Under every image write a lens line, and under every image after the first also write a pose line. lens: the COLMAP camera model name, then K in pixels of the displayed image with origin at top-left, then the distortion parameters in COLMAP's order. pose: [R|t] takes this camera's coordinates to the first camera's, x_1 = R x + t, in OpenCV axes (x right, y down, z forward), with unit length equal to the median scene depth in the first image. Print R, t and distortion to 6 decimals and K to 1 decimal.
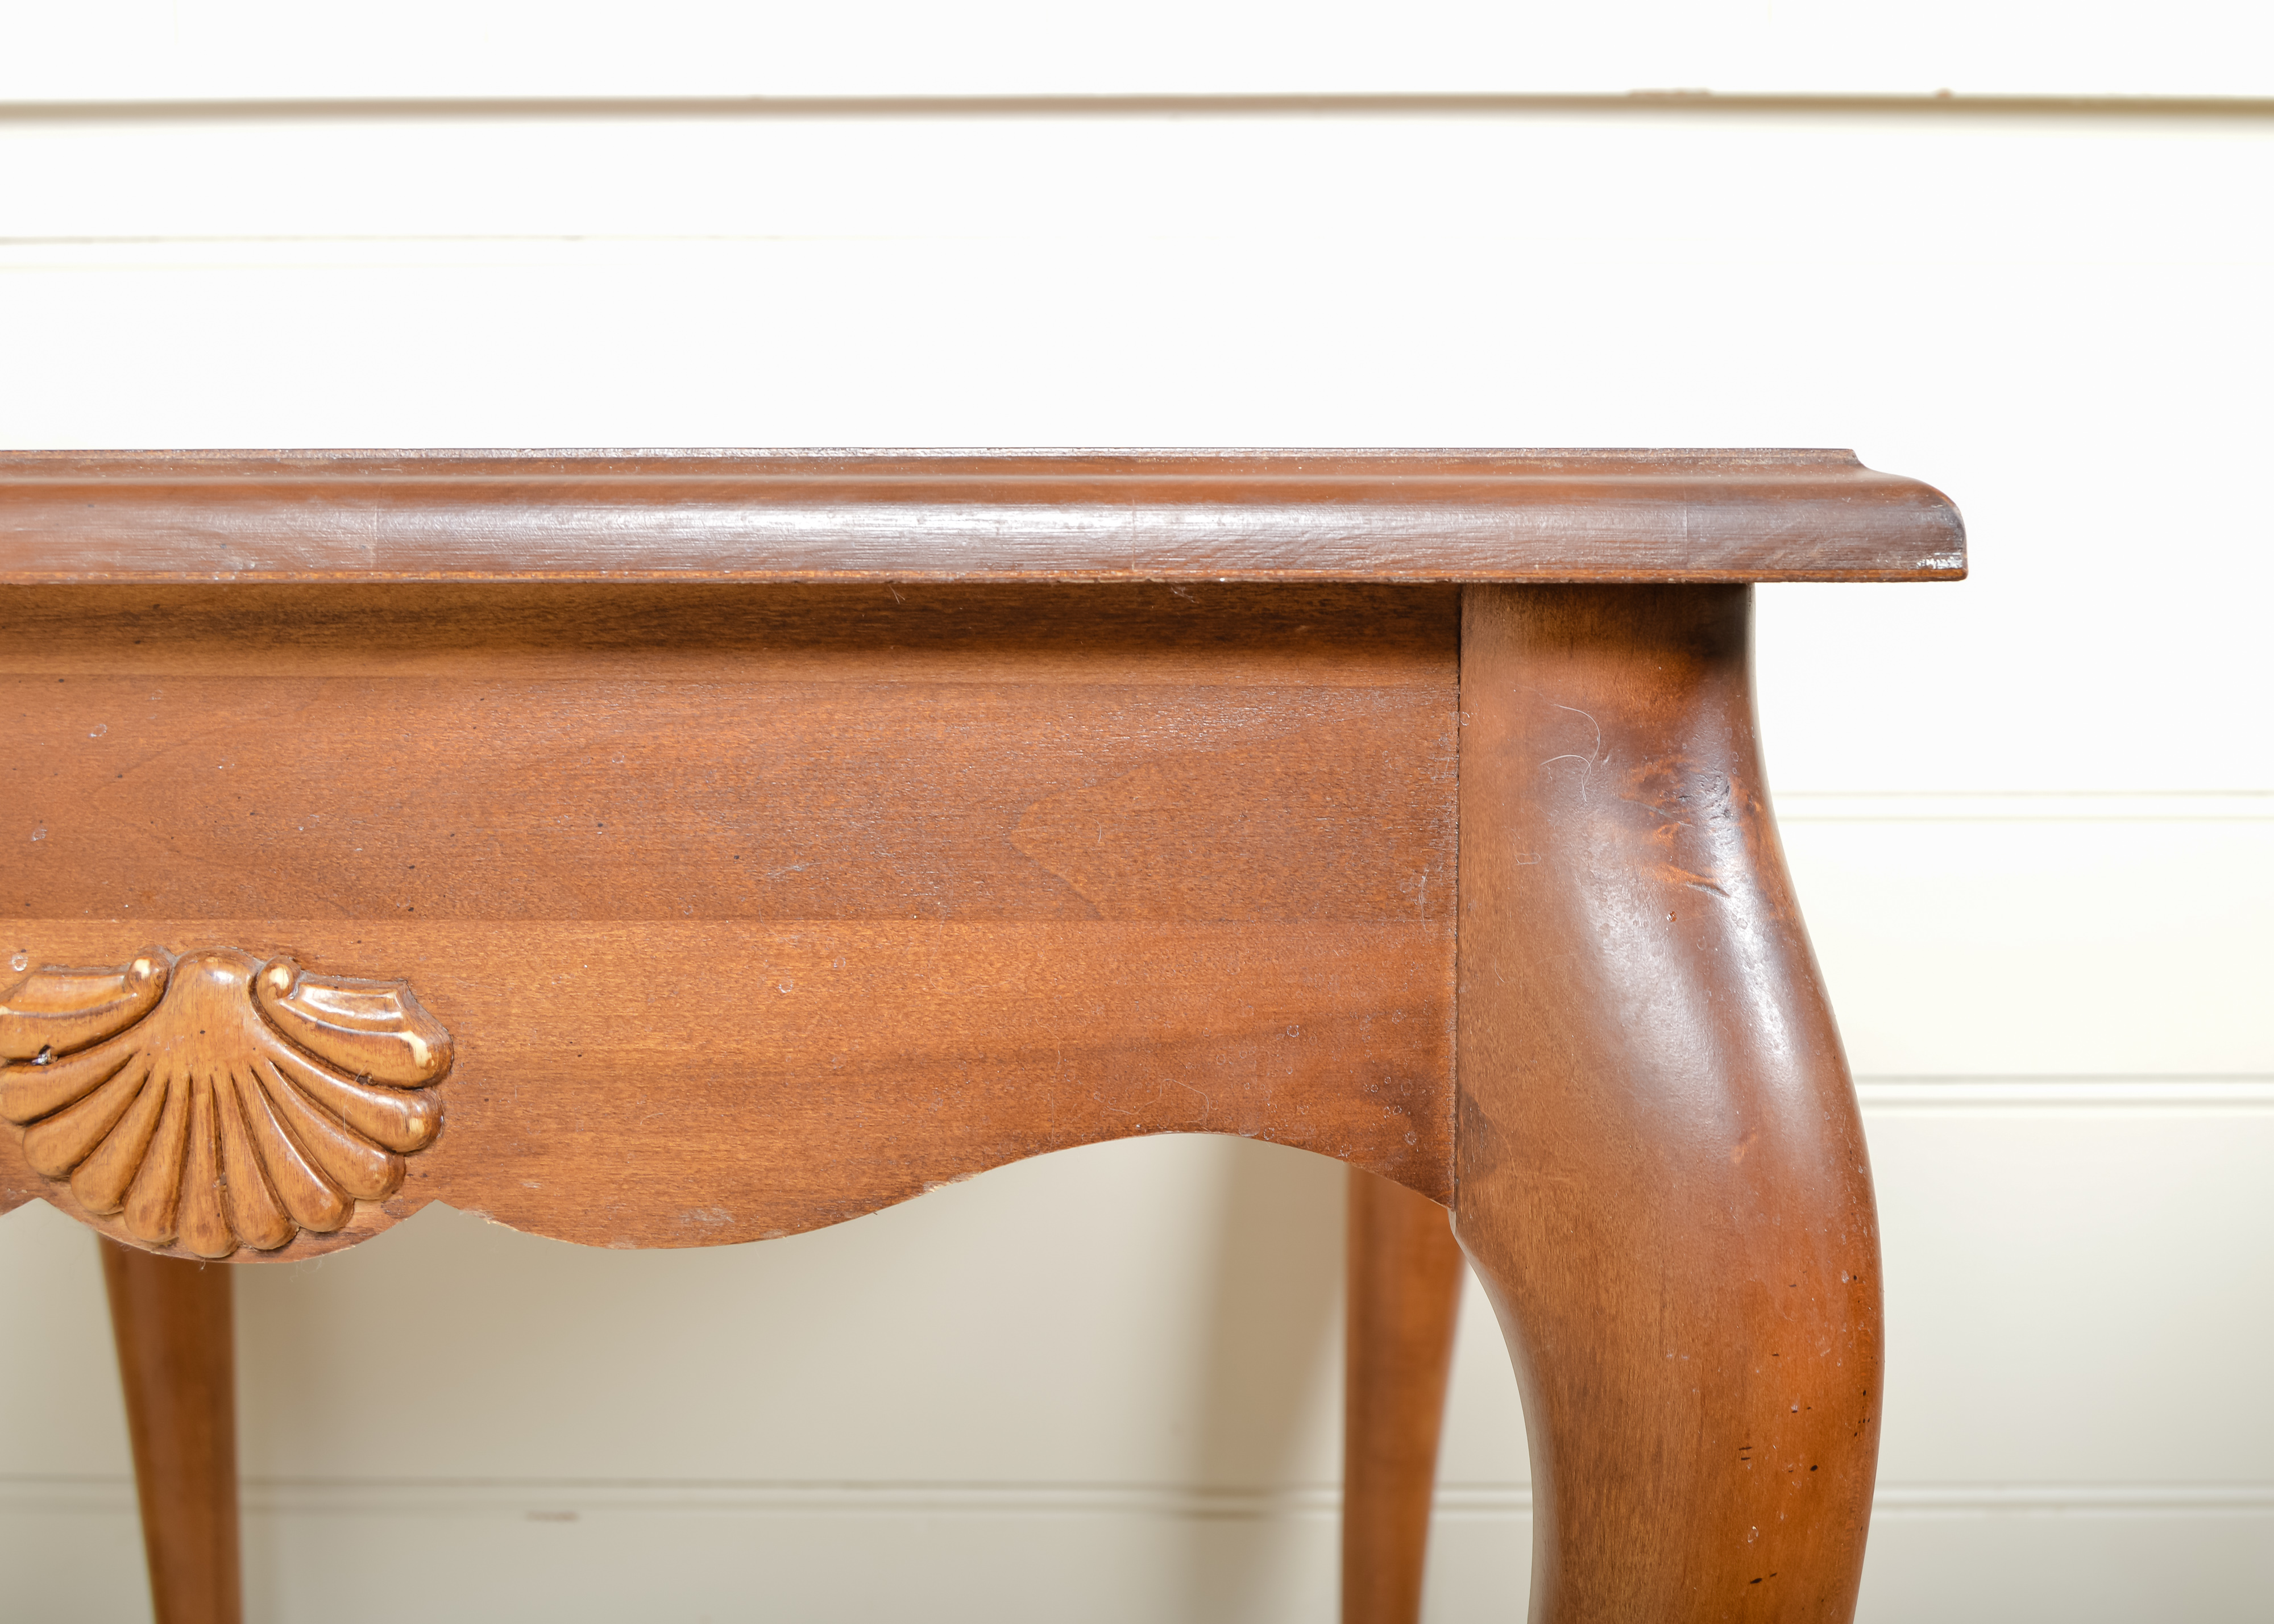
lens RADIAL K [[3174.5, 0, 1292.7], [0, 3174.5, 814.4], [0, 0, 1]] dist [-0.051837, -0.055150]
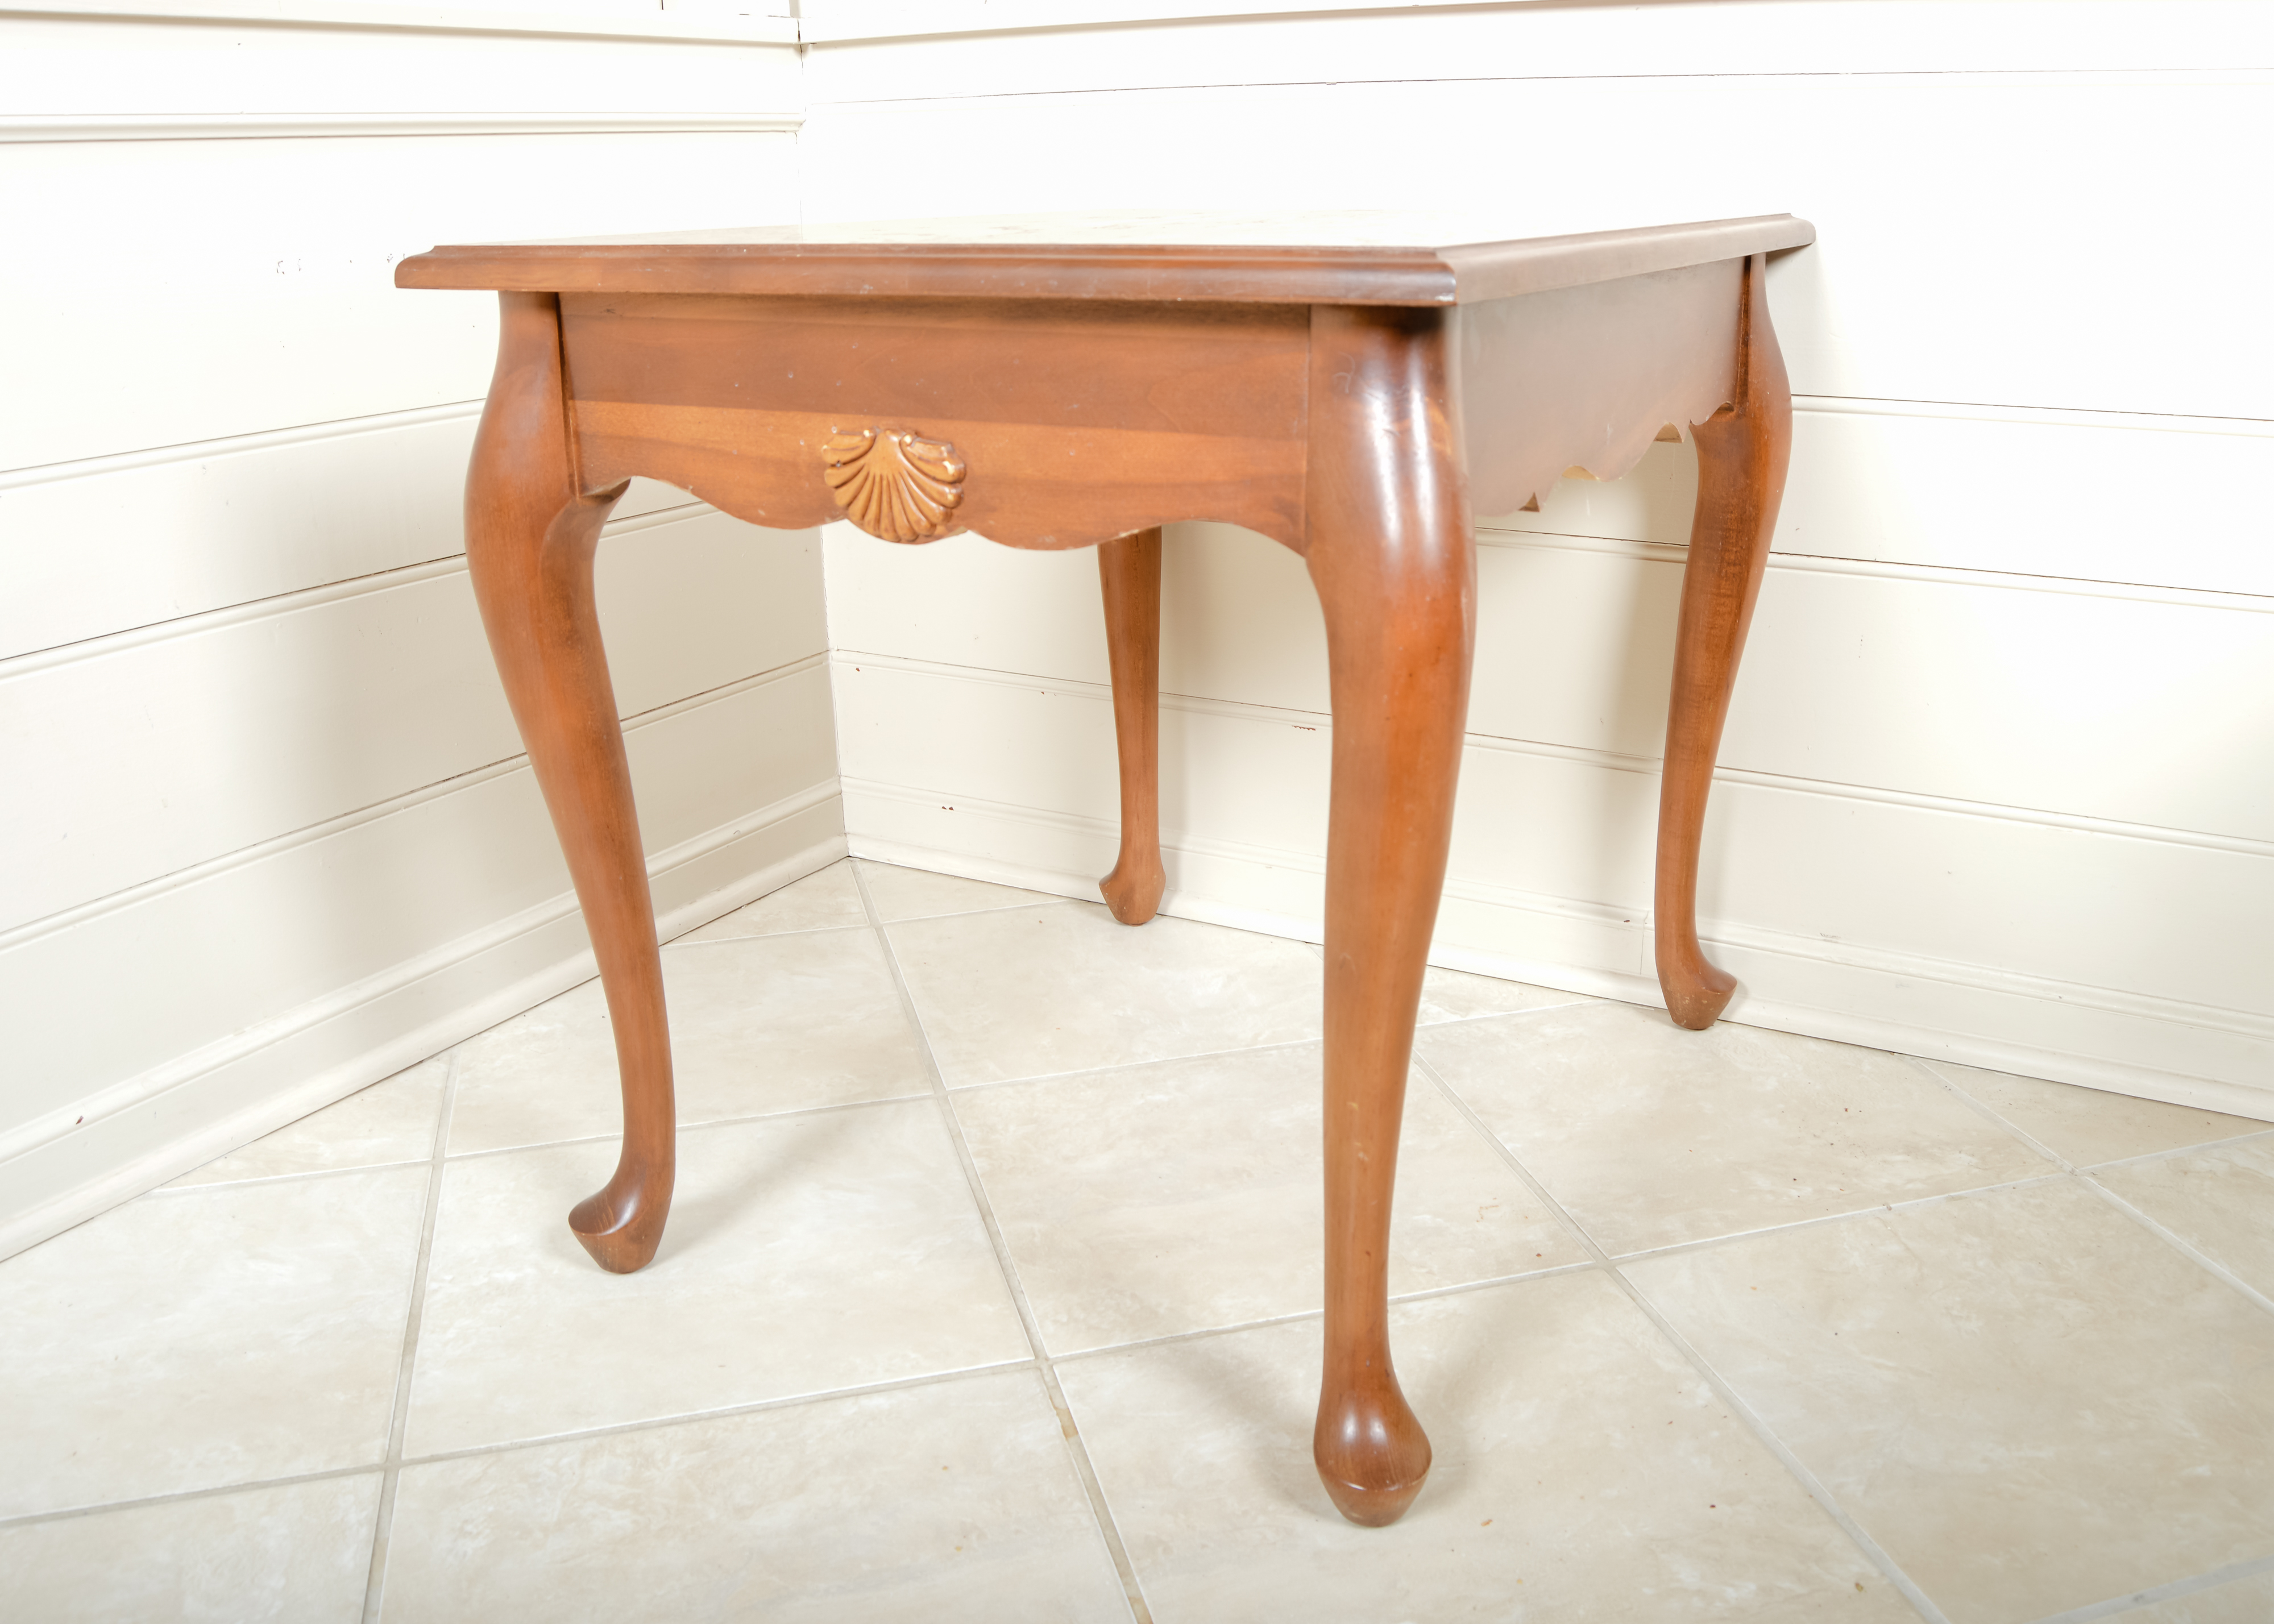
lens RADIAL K [[2019.7, 0, 1137.0], [0, 2019.7, 812.0], [0, 0, 1]] dist [-0.097610, 0.027647]
pose [[0.865501, 0.140785, -0.480716, 0.727084], [-0.036450, 0.974847, 0.219872, -0.023529], [0.499580, -0.172777, 0.848863, -0.429424]]
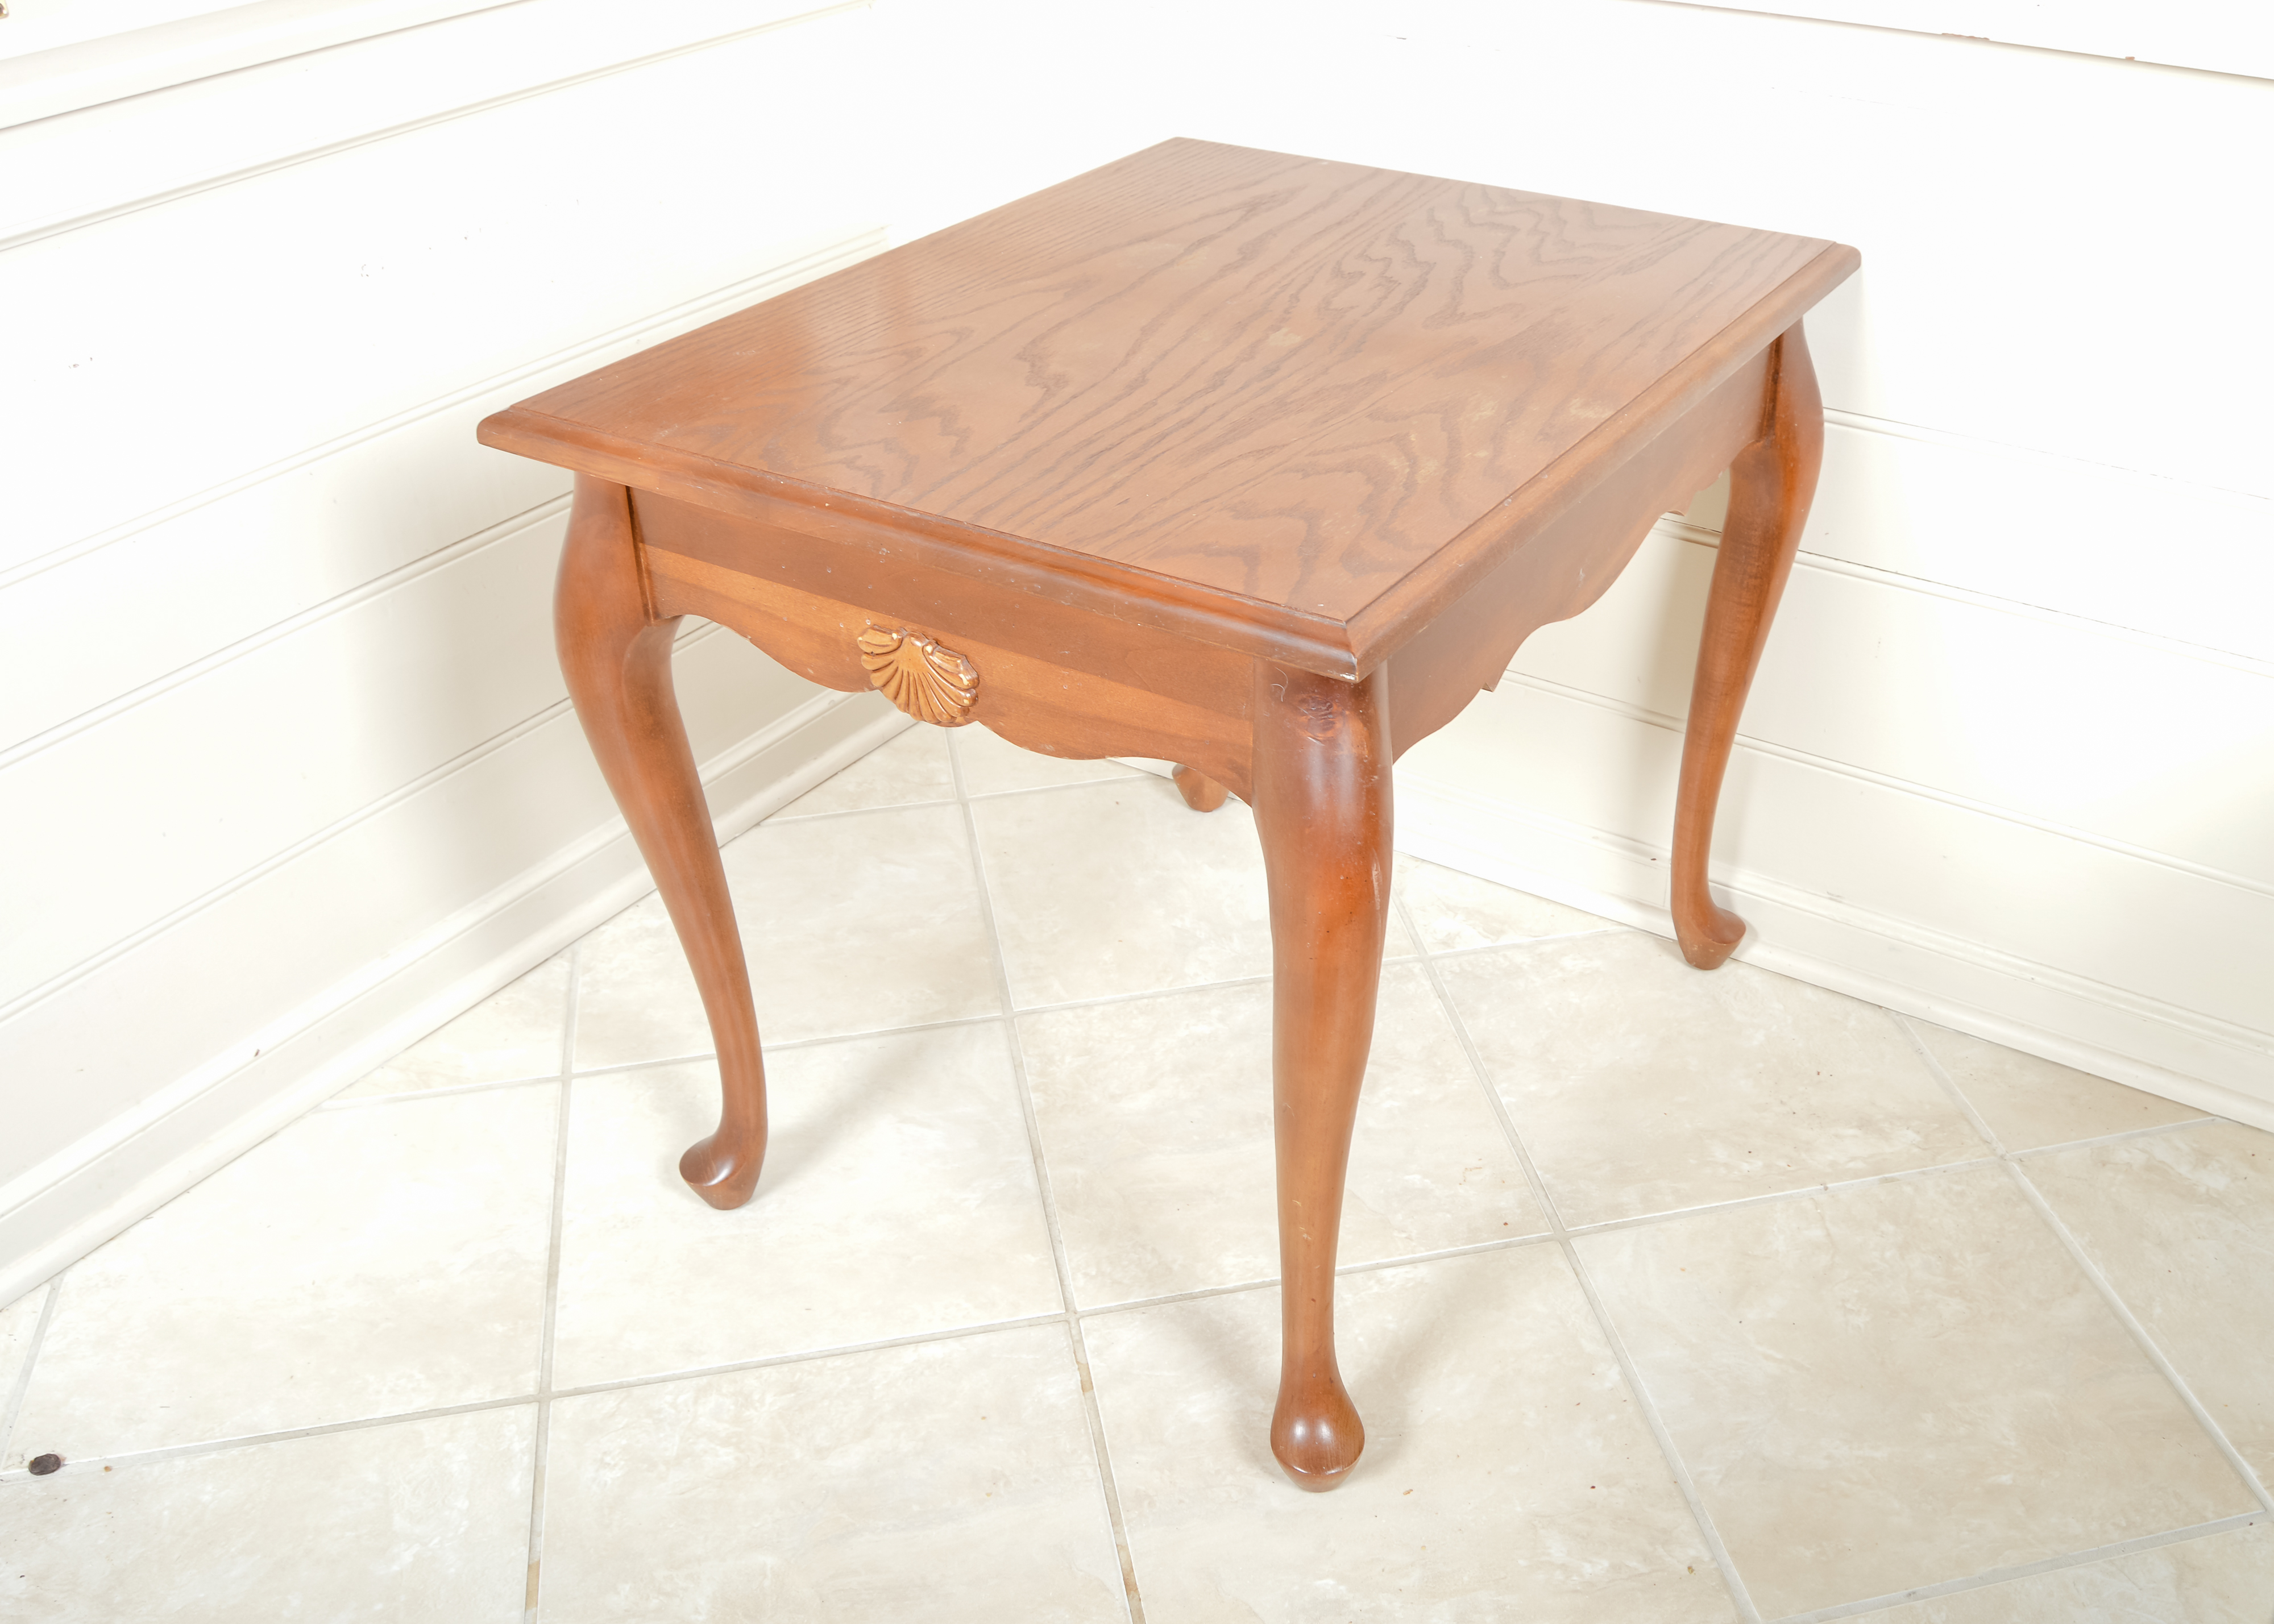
lens RADIAL K [[2229.9, 0, 1226.6], [0, 2229.9, 959.6], [0, 0, 1]] dist [-0.097059, -0.004802]
pose [[0.837640, 0.300926, -0.455854, 1.022194], [-0.044594, 0.869446, 0.492011, -0.776177], [0.544399, -0.391800, 0.741702, -0.596616]]
